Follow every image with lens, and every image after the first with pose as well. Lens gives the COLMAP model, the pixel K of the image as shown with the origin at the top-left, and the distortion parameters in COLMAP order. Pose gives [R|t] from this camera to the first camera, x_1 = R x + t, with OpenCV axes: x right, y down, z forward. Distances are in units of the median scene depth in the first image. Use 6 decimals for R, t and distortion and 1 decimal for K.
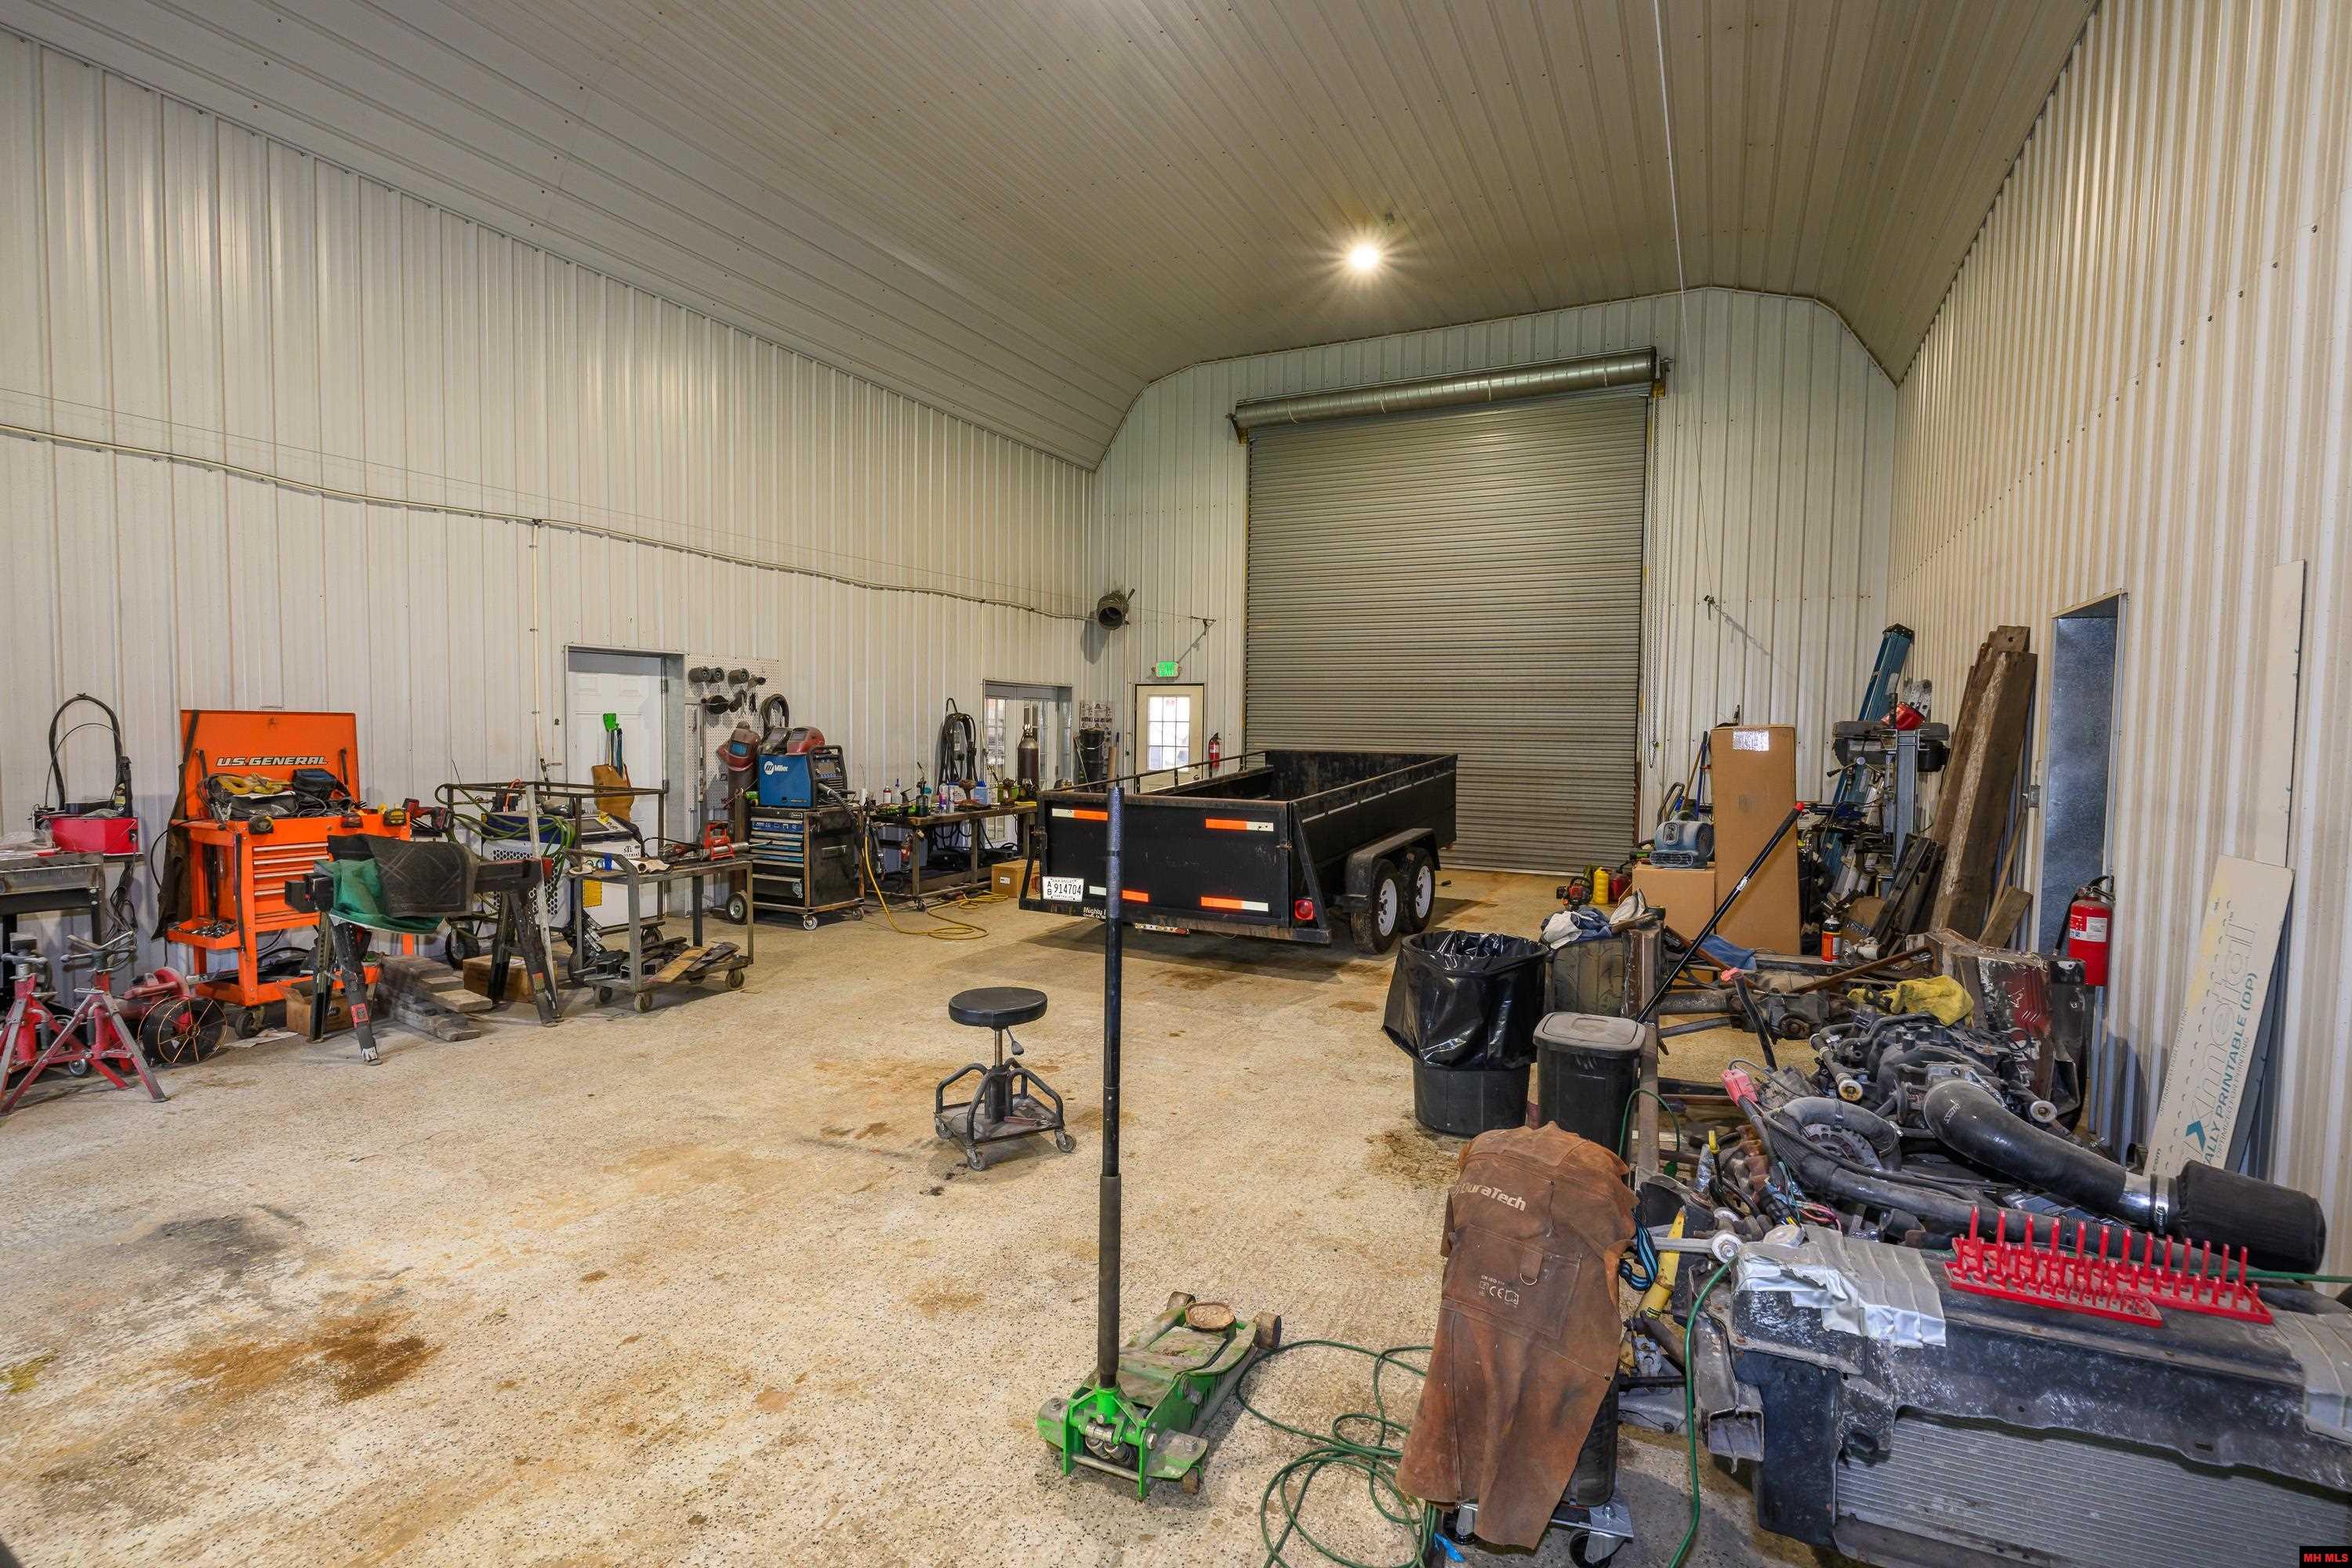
lens RADIAL K [[1113.3, 0, 1161.0], [0, 1113.3, 776.5], [0, 0, 1]] dist [-0.003332, 0.003413]
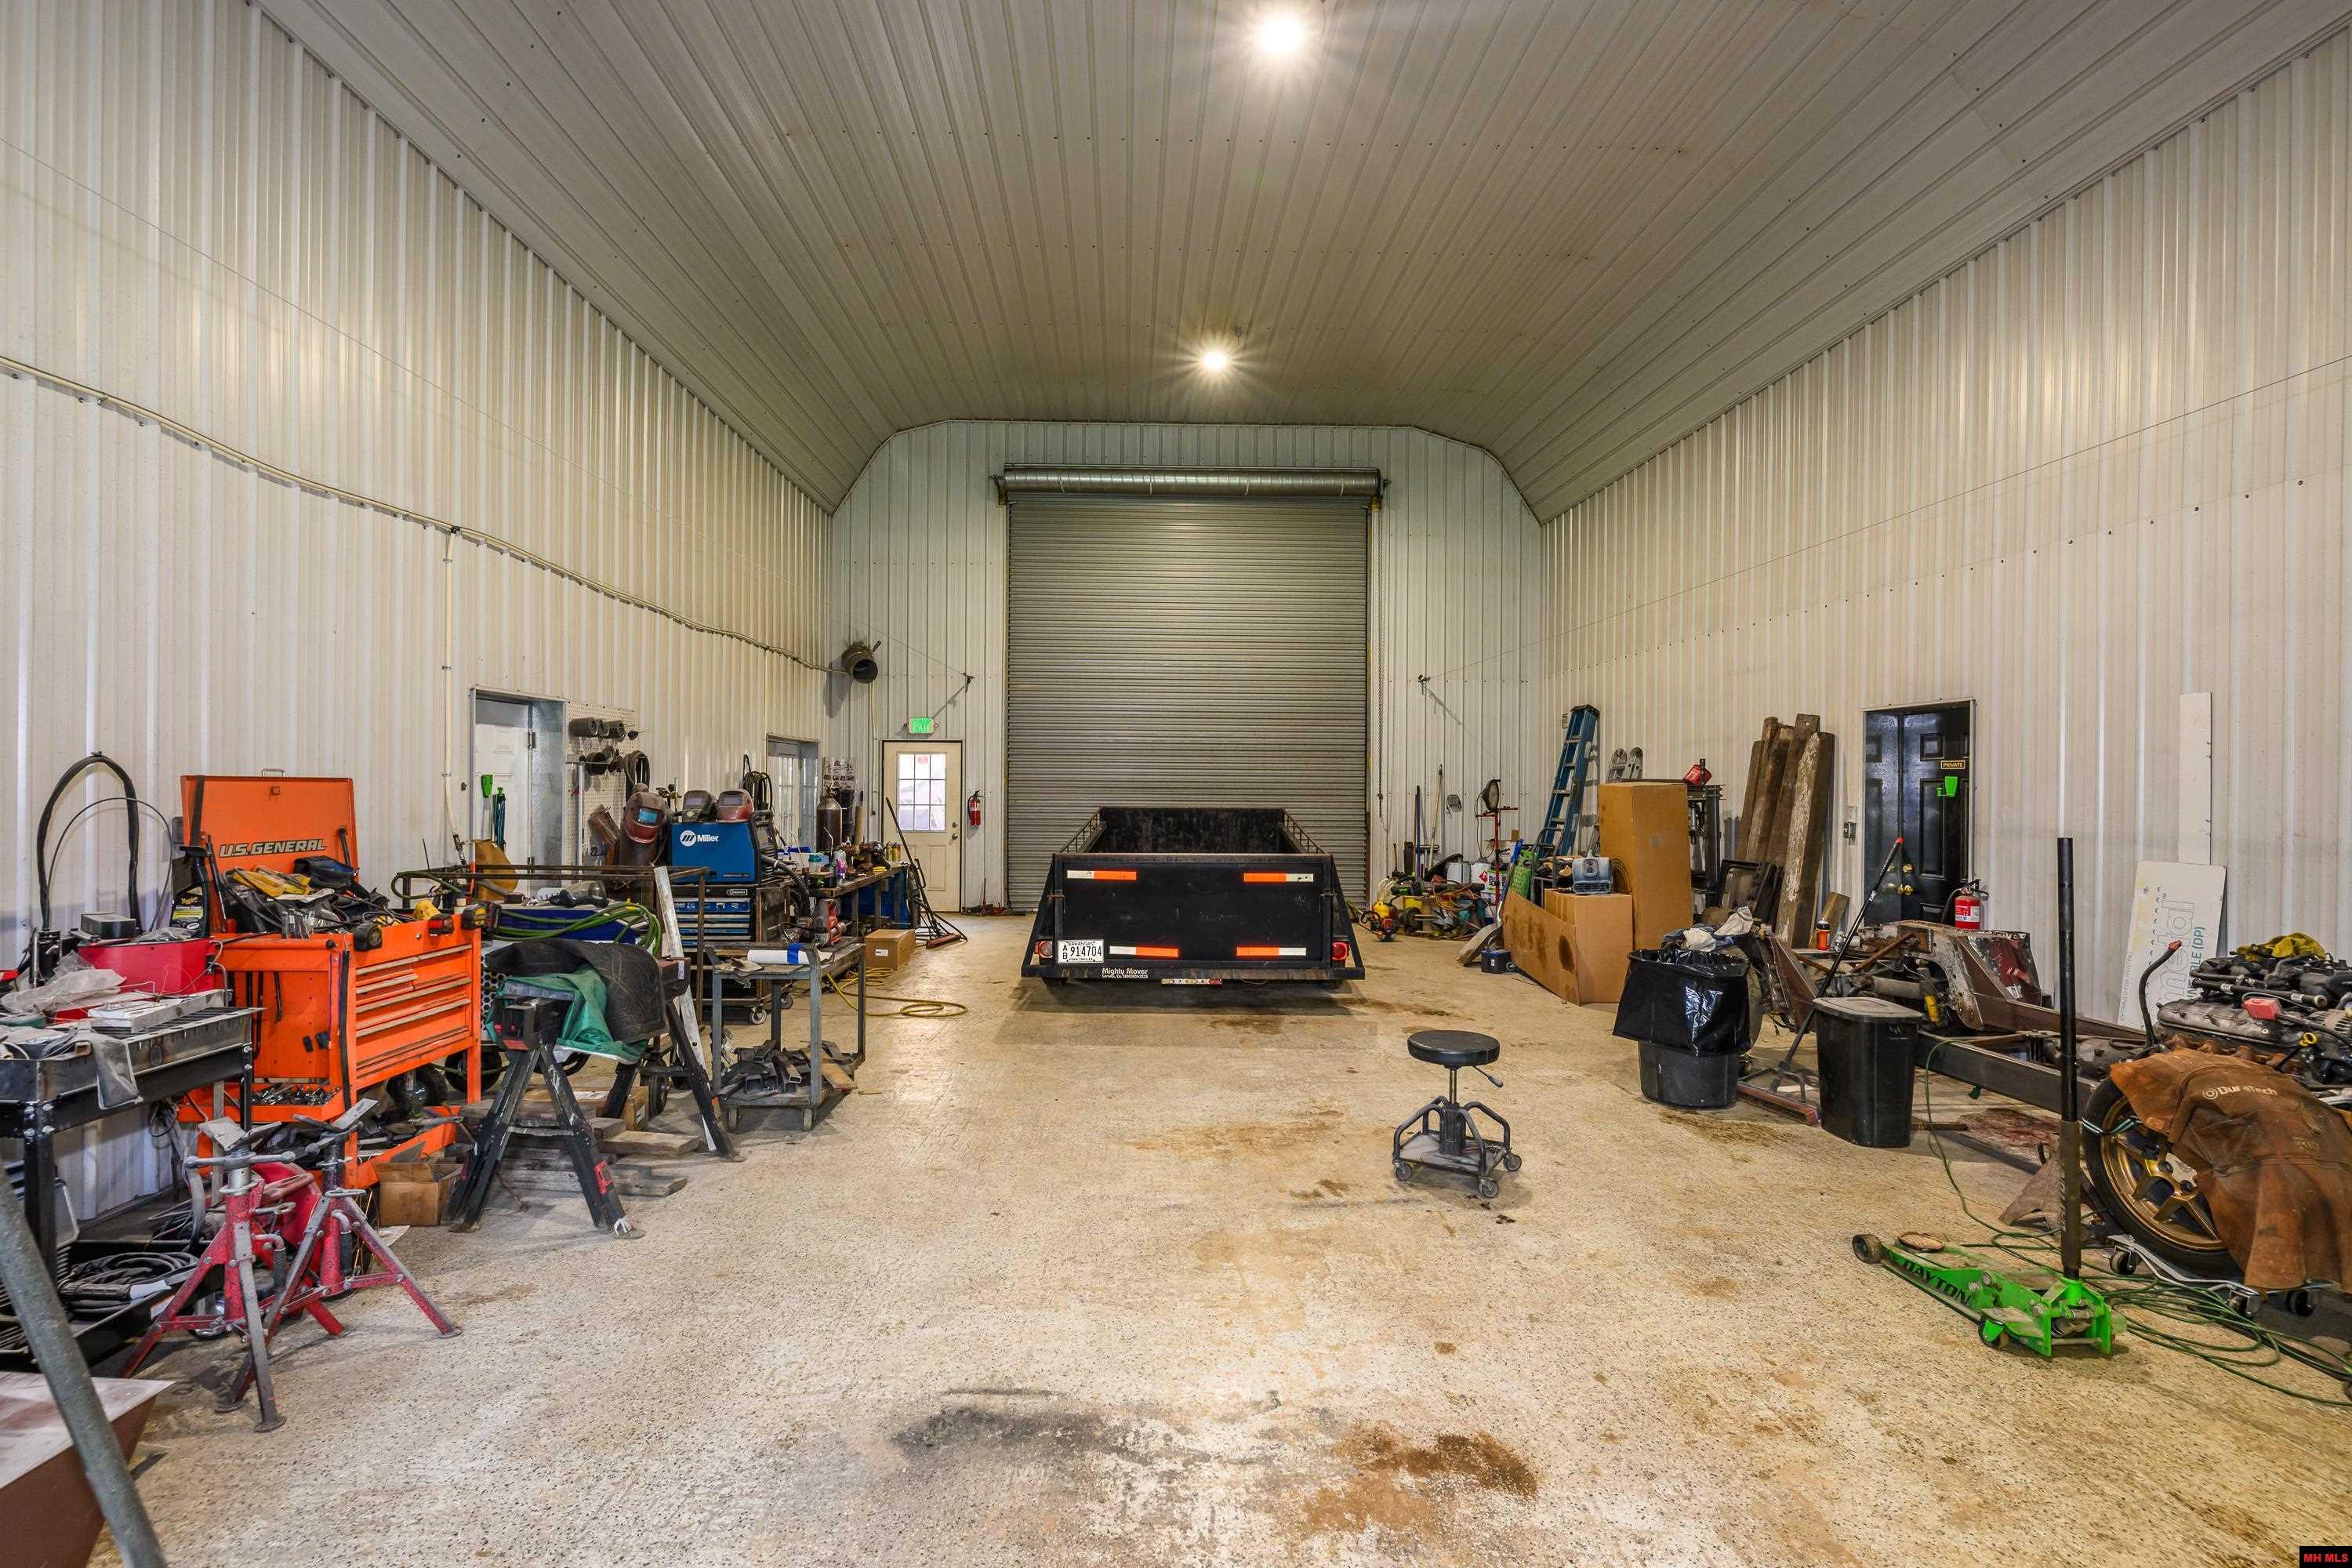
lens RADIAL K [[1113.3, 0, 1162.7], [0, 1113.3, 781.7], [0, 0, 1]] dist [-0.003332, 0.003413]
pose [[0.878985, -0.005712, 0.476816, -0.535574], [0.026466, 0.998971, -0.036821, -0.012153], [-0.476115, 0.044984, 0.878232, 0.098727]]
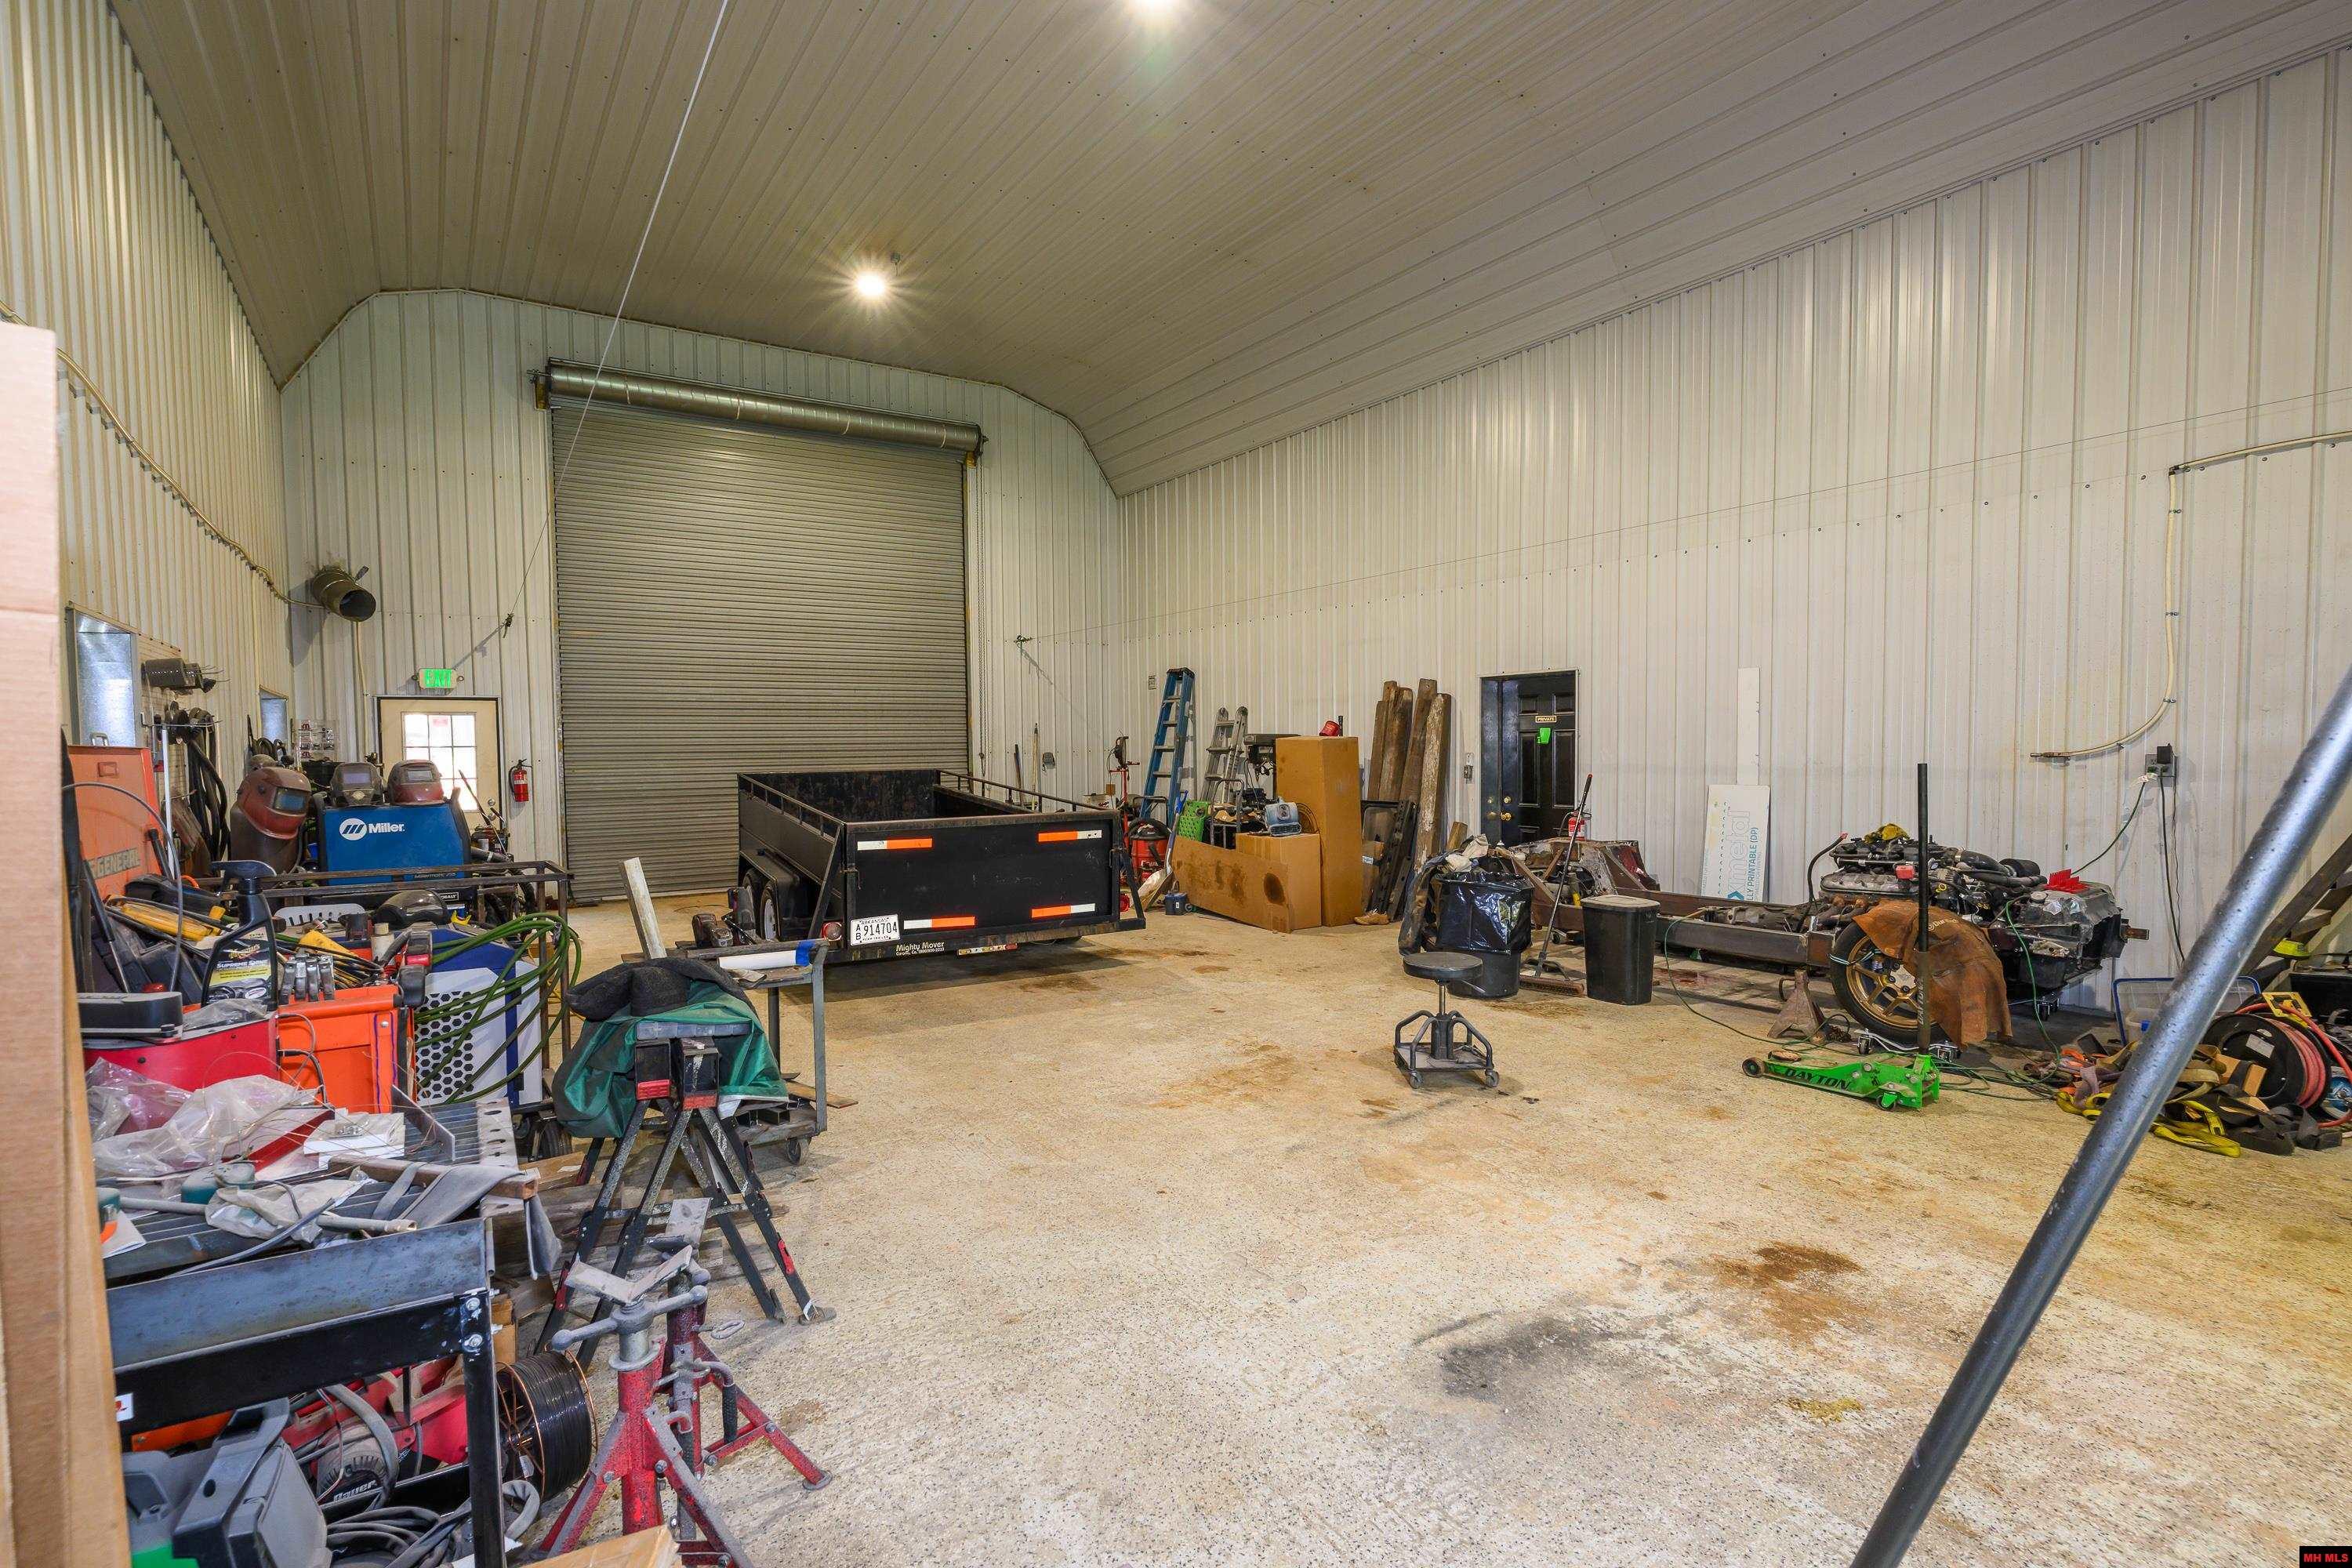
lens RADIAL K [[1113.3, 0, 1163.5], [0, 1113.3, 788.3], [0, 0, 1]] dist [-0.003332, 0.003413]
pose [[0.500222, -0.052293, 0.864317, -0.802590], [0.057560, 0.997975, 0.027067, -0.025686], [-0.863982, 0.036211, 0.502219, 0.373579]]
